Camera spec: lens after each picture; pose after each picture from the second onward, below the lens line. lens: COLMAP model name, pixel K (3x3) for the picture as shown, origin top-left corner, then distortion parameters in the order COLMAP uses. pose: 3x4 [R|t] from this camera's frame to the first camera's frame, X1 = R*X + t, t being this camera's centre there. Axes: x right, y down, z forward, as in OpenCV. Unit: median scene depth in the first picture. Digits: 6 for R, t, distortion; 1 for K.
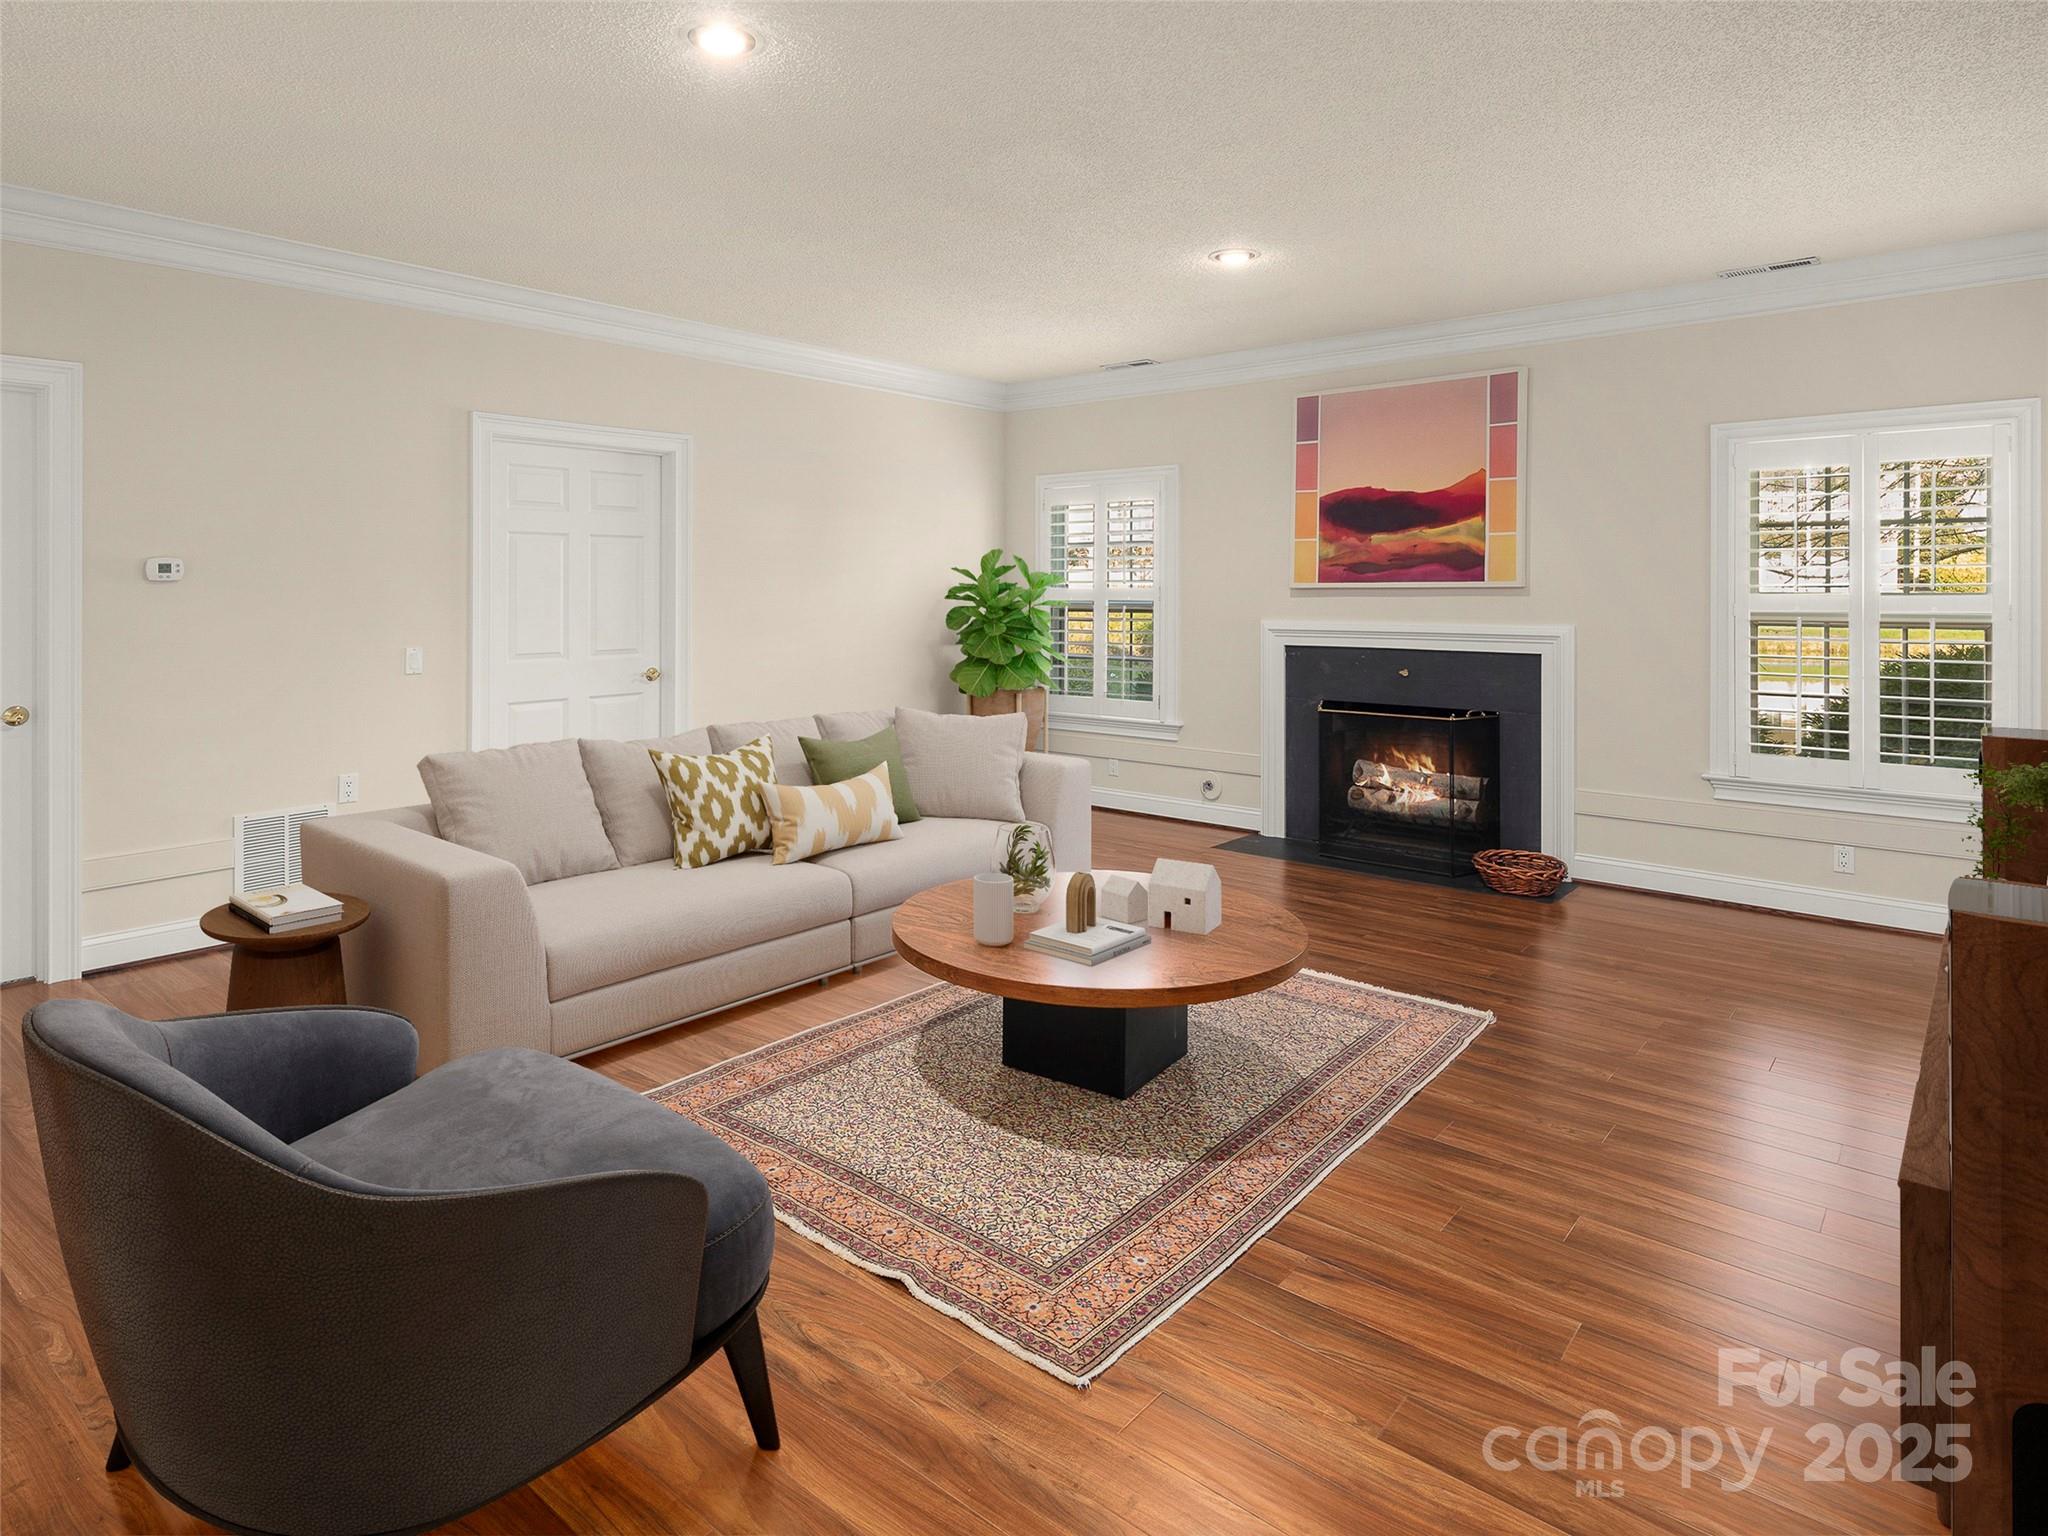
lens RADIAL K [[1147.2, 0, 1024.0], [0, 1147.2, 768.0], [0, 0, 1]] dist [0.000506, 0.000031]
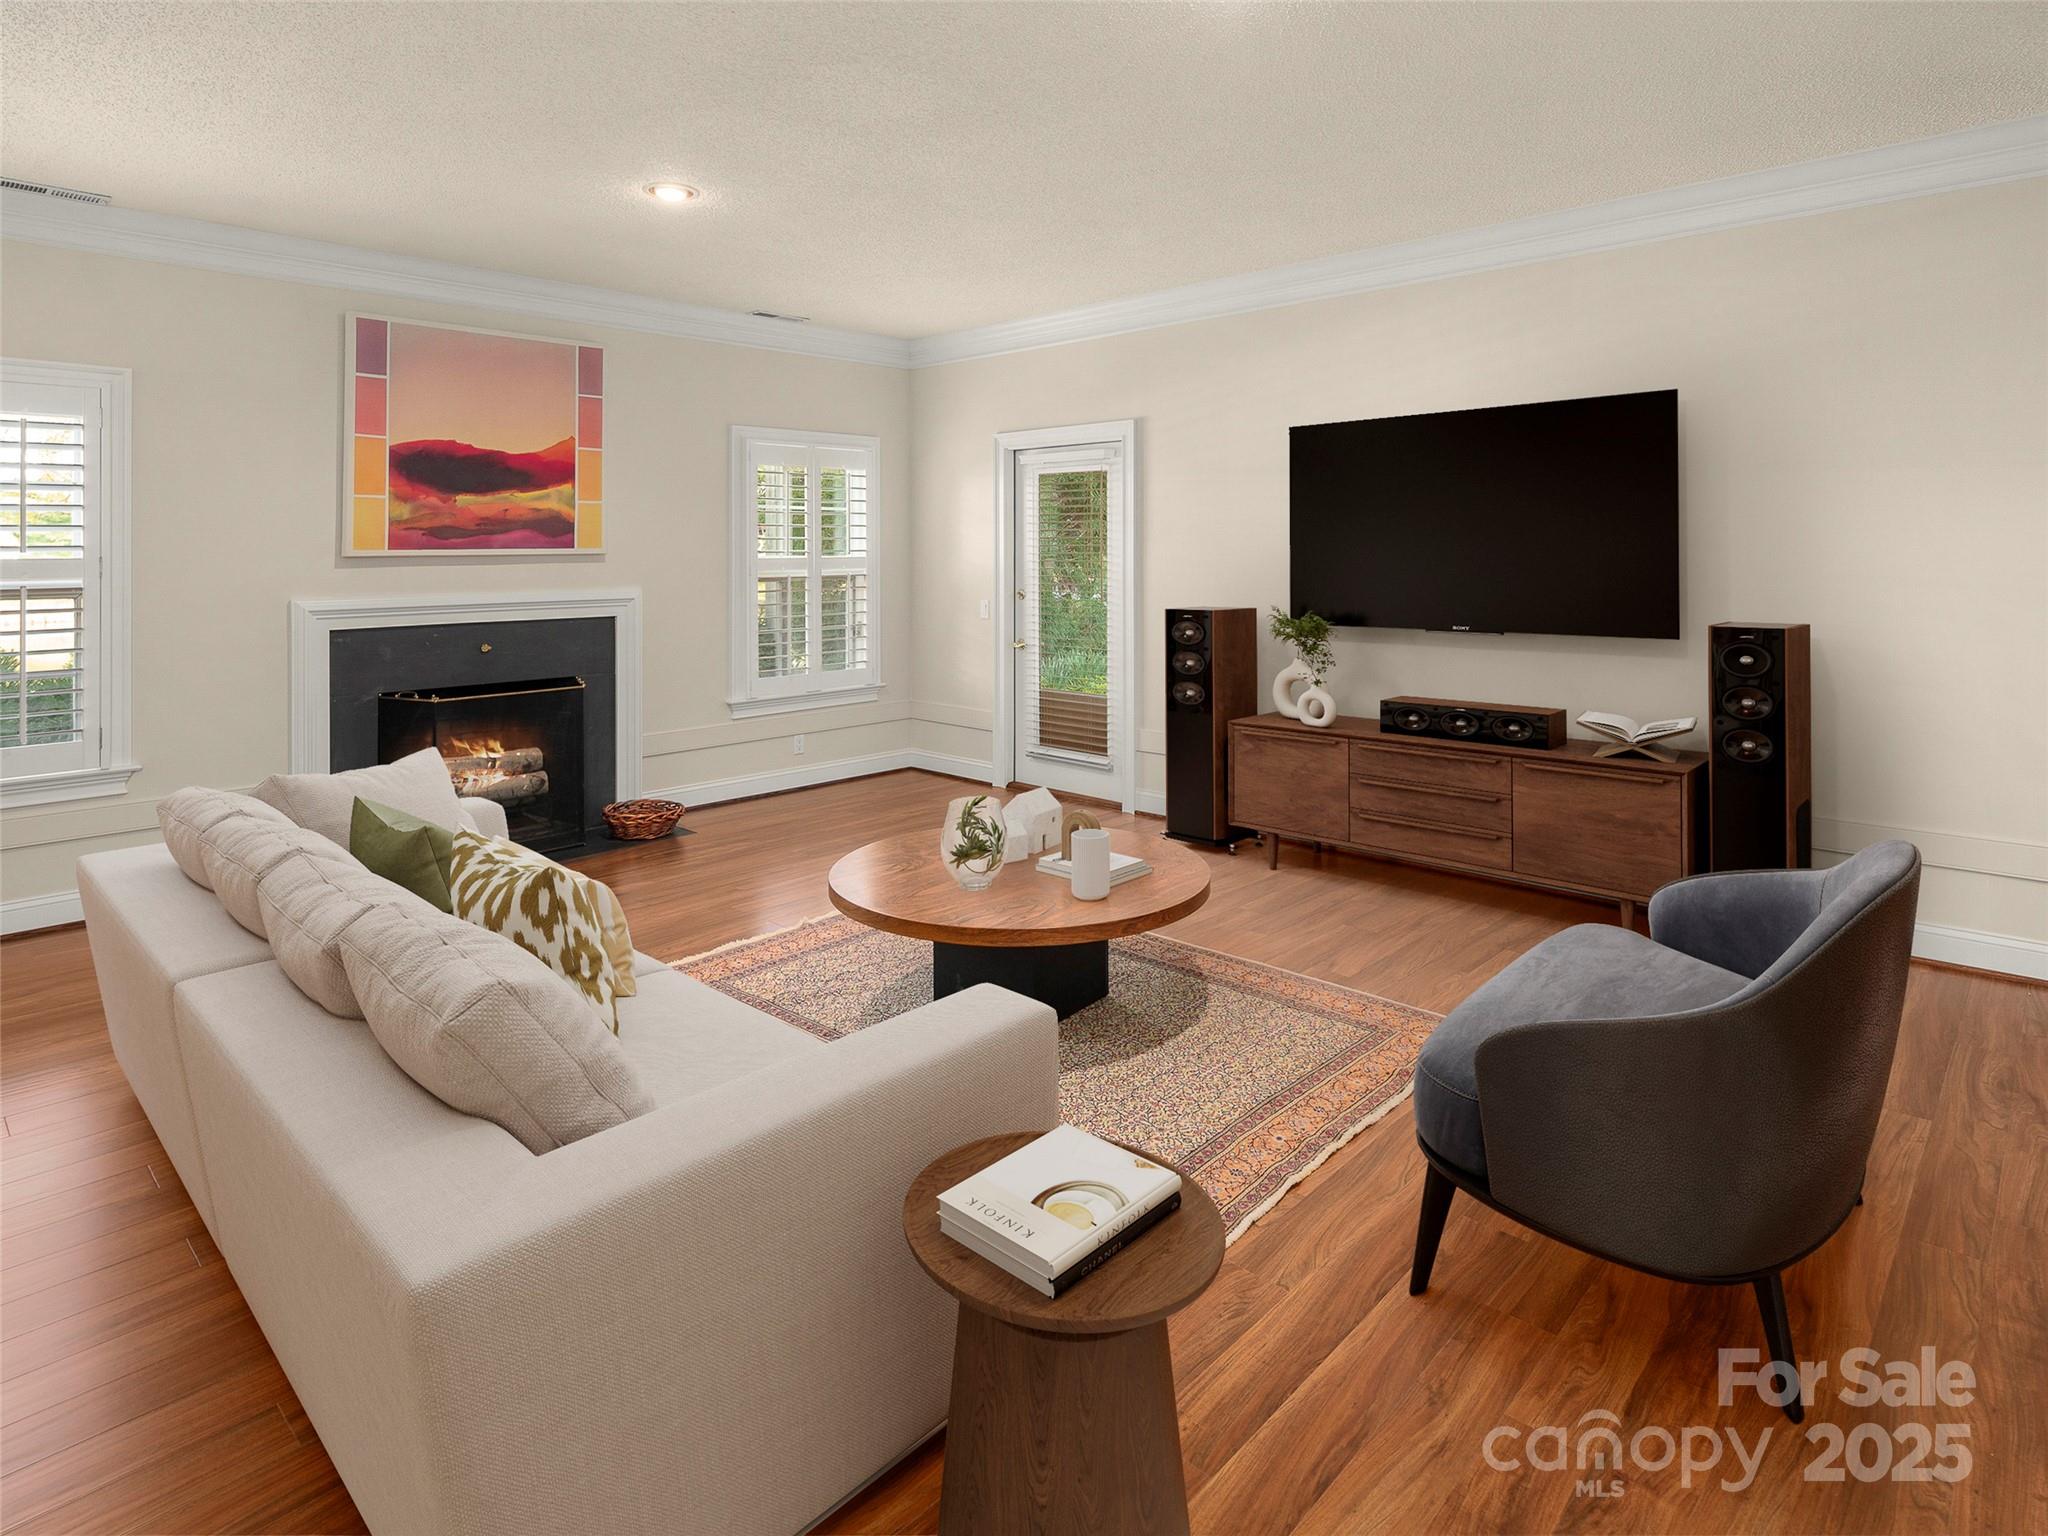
lens RADIAL K [[1106.3, 0, 1021.2], [0, 1106.3, 731.0], [0, 0, 1]] dist [-0.001777, -0.000153]
pose [[0.060355, -0.156250, 0.985872, -0.548229], [0.165626, 0.975549, 0.144474, -0.078810], [-0.984340, 0.154566, 0.084758, 0.538694]]
